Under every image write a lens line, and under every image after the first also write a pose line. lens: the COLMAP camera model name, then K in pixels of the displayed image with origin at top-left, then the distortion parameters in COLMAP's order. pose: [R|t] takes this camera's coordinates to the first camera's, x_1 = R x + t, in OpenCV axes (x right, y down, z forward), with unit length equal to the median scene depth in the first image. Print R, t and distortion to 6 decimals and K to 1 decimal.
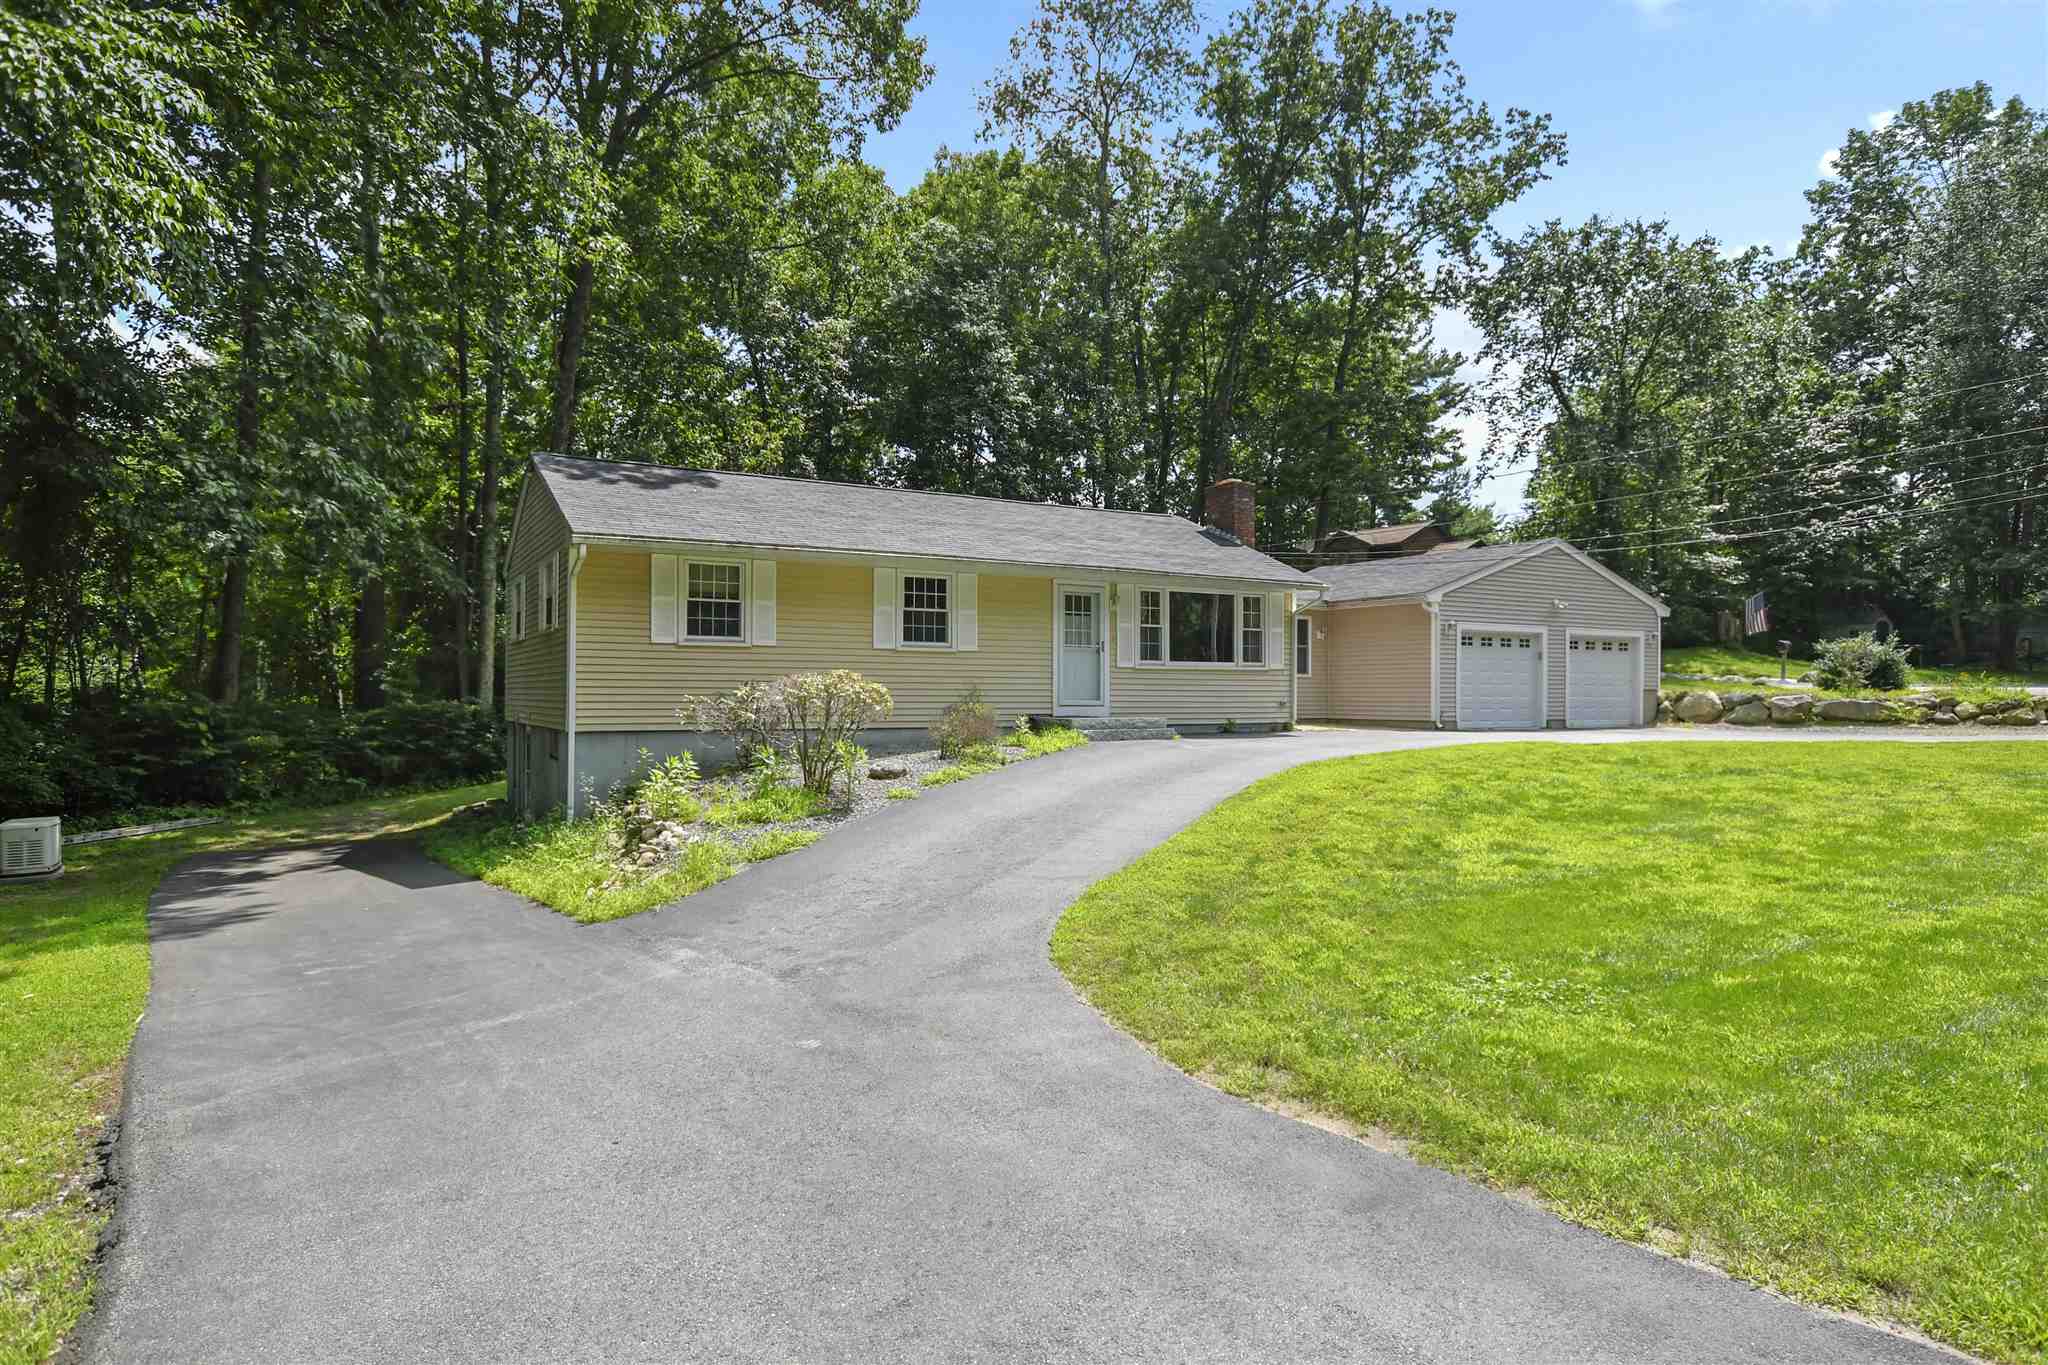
lens RADIAL K [[1210.8, 0, 1027.1], [0, 1210.8, 676.4], [0, 0, 1]] dist [-0.006189, -0.000336]
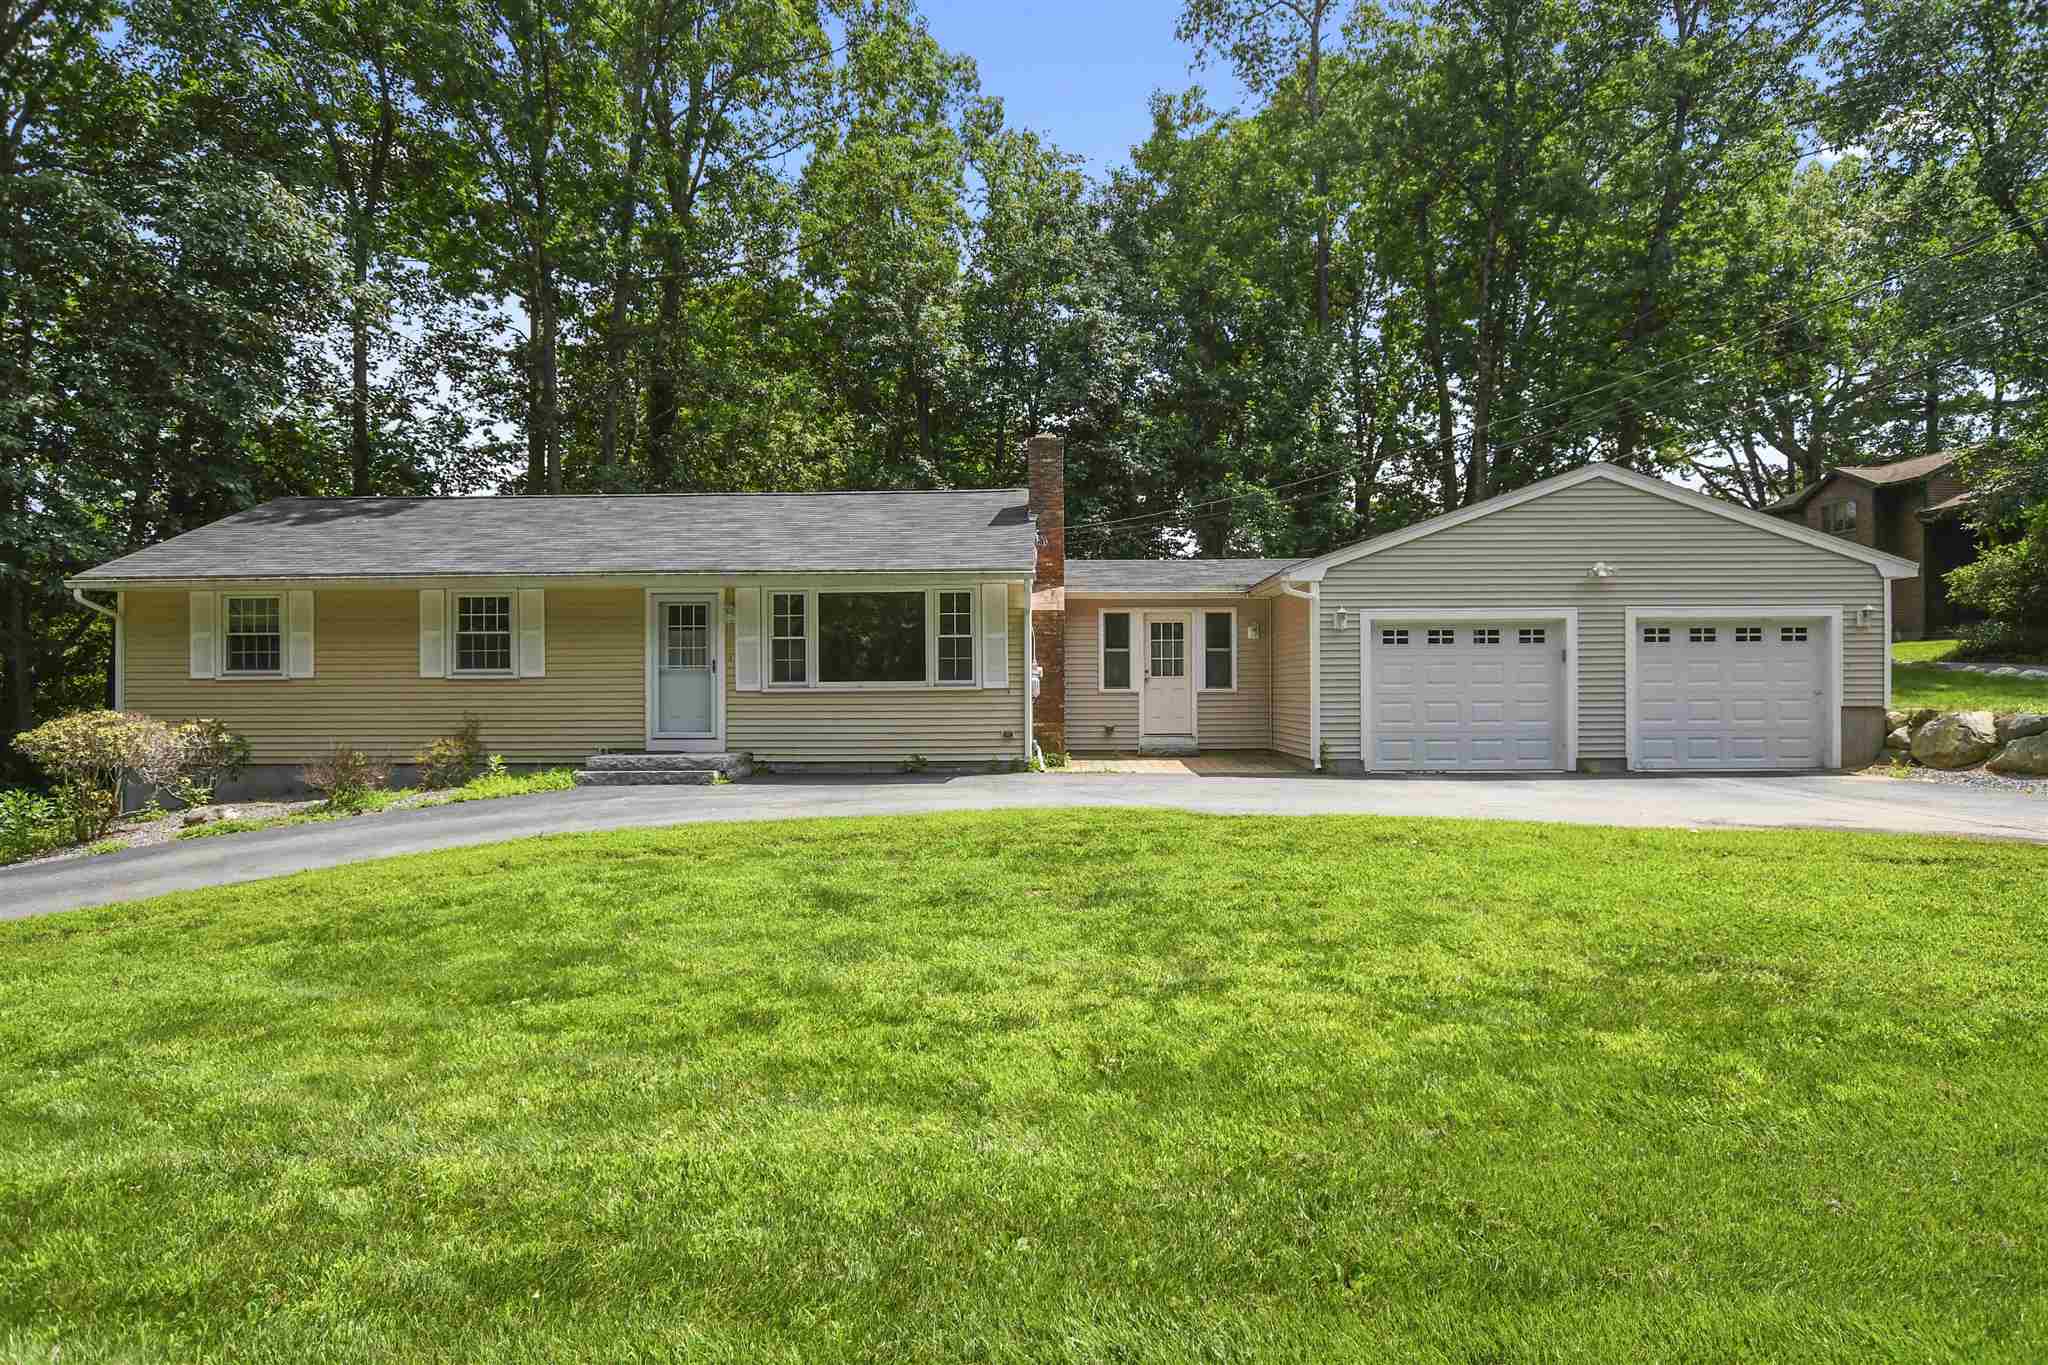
lens RADIAL K [[1210.8, 0, 1023.7], [0, 1210.8, 673.7], [0, 0, 1]] dist [-0.006189, -0.000336]
pose [[0.839608, -0.017272, -0.542919, 0.661914], [0.016903, 0.999841, -0.005668, -0.011240], [0.542930, -0.004417, 0.839766, 0.412181]]
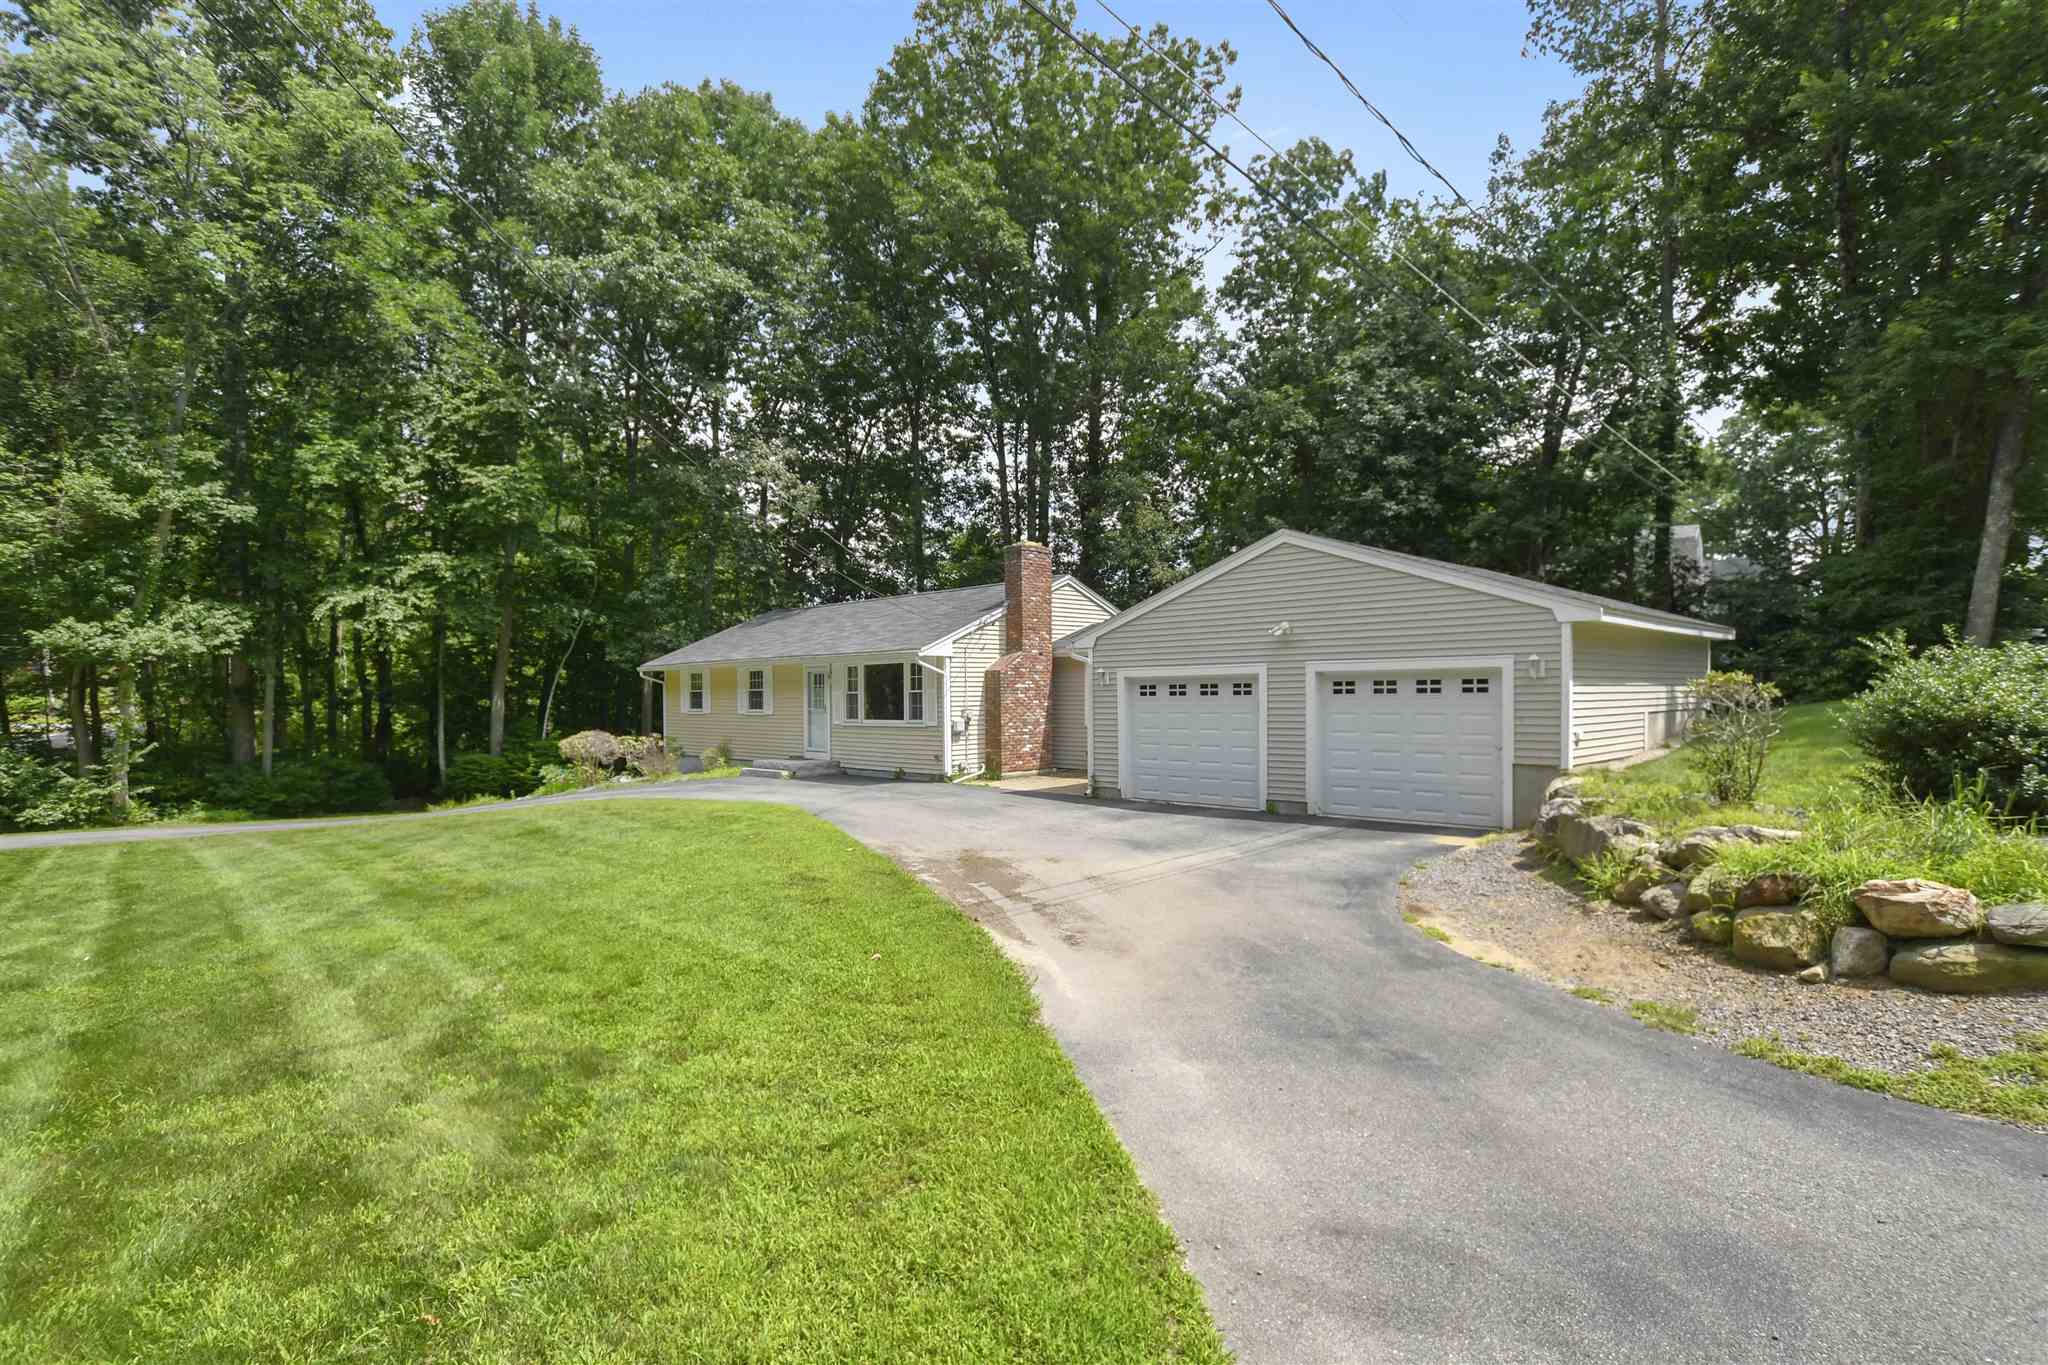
lens RADIAL K [[992.4, 0, 1020.2], [0, 992.4, 690.9], [0, 0, 1]] dist [0.001397, 0.000007]
pose [[0.236425, -0.029999, -0.971187, 1.180640], [-0.000060, 0.999523, -0.030889, -0.010604], [0.971650, 0.007361, 0.236310, 0.918688]]
